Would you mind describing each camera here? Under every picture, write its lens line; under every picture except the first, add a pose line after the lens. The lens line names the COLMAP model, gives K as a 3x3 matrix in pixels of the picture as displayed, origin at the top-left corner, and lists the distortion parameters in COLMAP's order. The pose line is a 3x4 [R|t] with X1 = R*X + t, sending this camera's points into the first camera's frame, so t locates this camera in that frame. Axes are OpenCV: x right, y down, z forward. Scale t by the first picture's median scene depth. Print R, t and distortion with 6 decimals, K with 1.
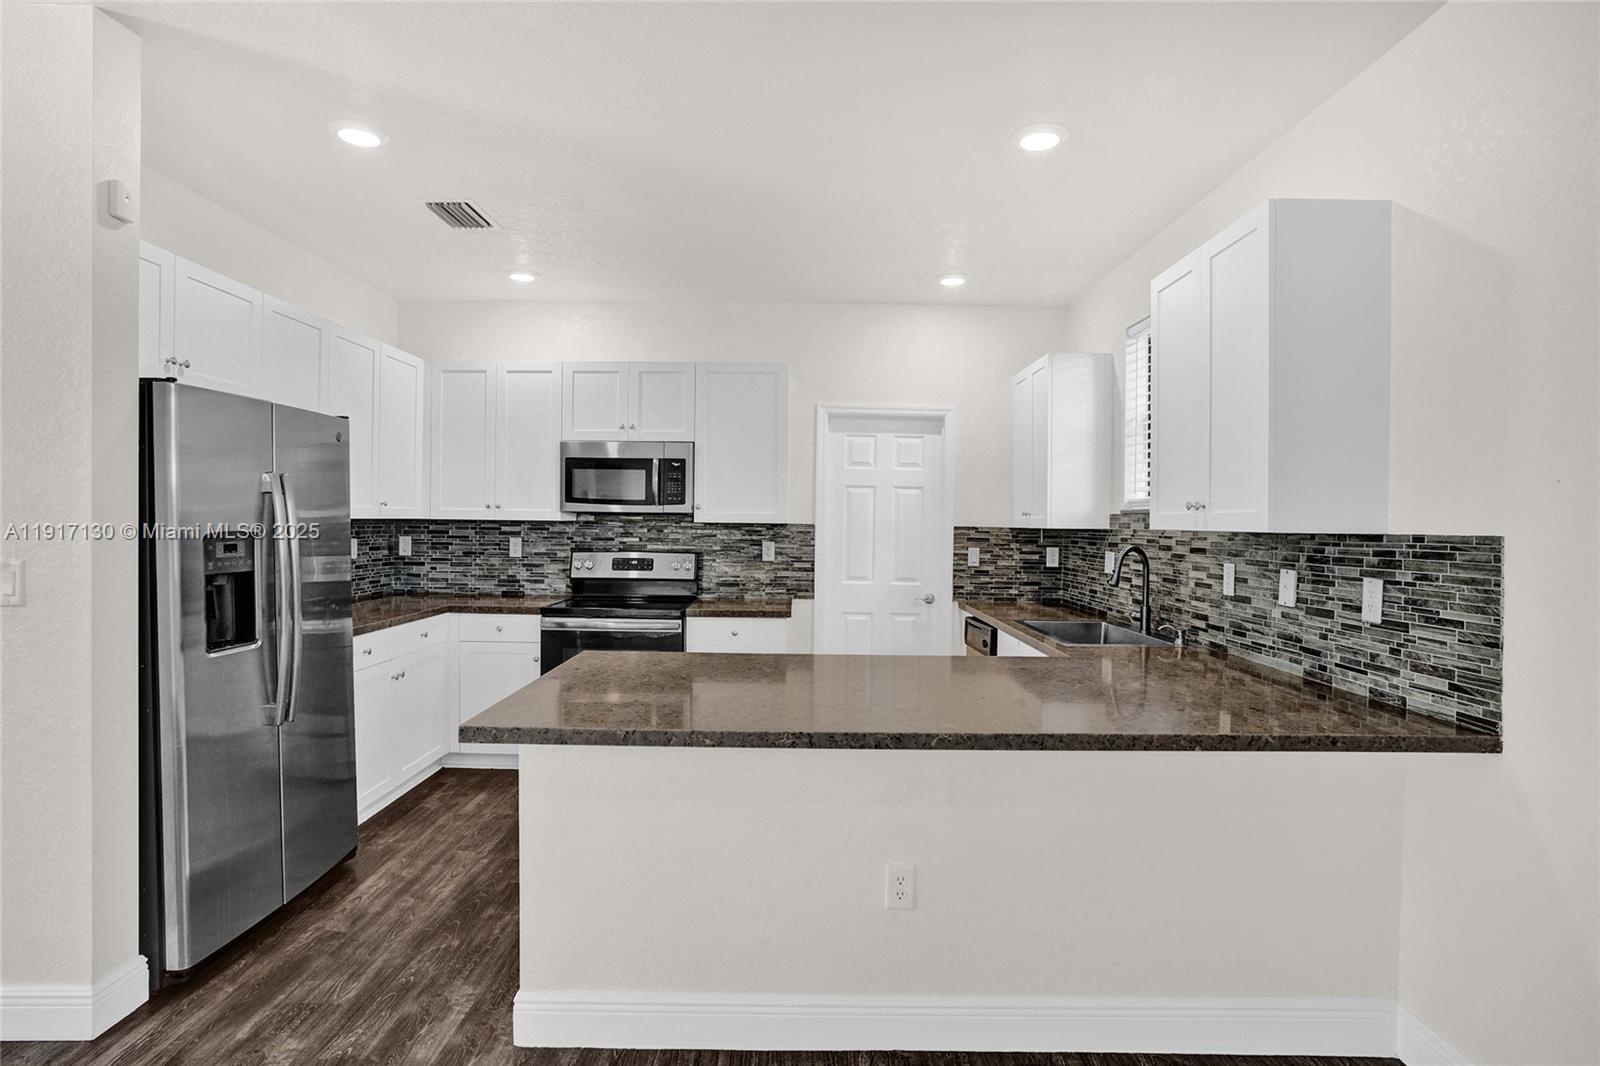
lens RADIAL K [[789.5, 0, 800.0], [0, 789.5, 533.0], [0, 0, 1]] dist [-0.017416, 0.001746]
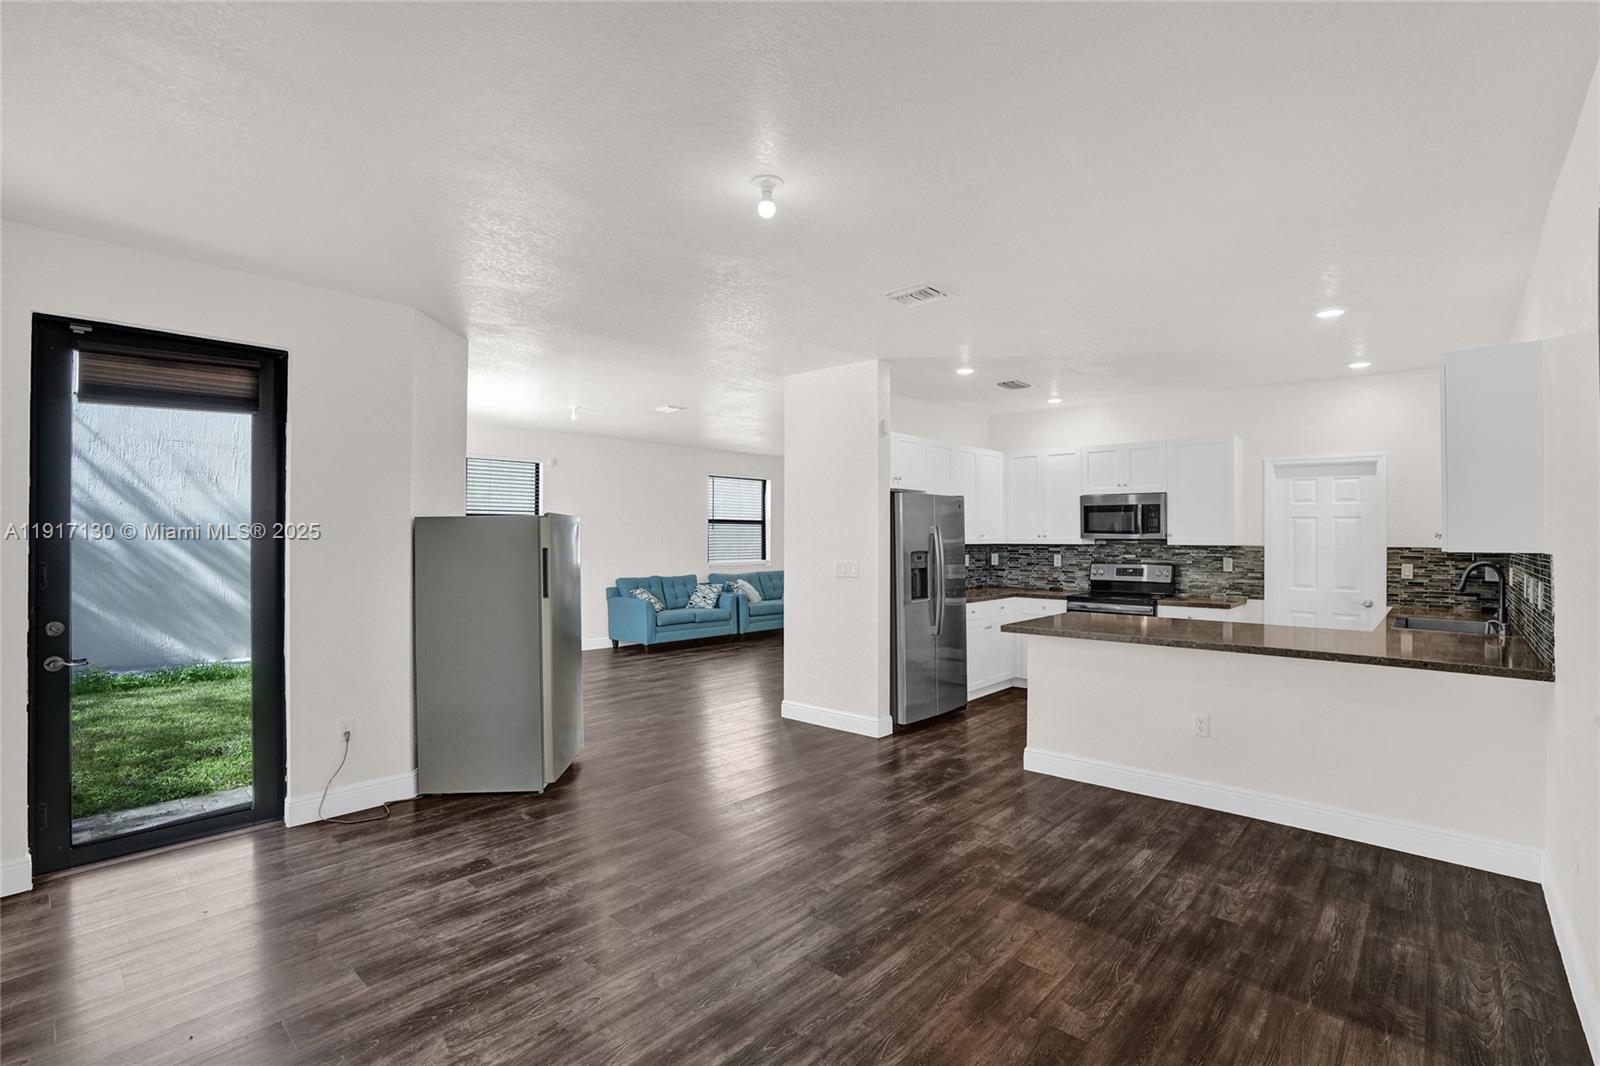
lens RADIAL K [[758.6, 0, 797.7], [0, 758.6, 542.7], [0, 0, 1]] dist [-0.001440, -0.000170]
pose [[0.734920, -0.006273, -0.678124, 0.324923], [-0.002270, 0.999929, -0.011710, 0.001060], [0.678150, 0.010145, 0.734854, -0.542374]]
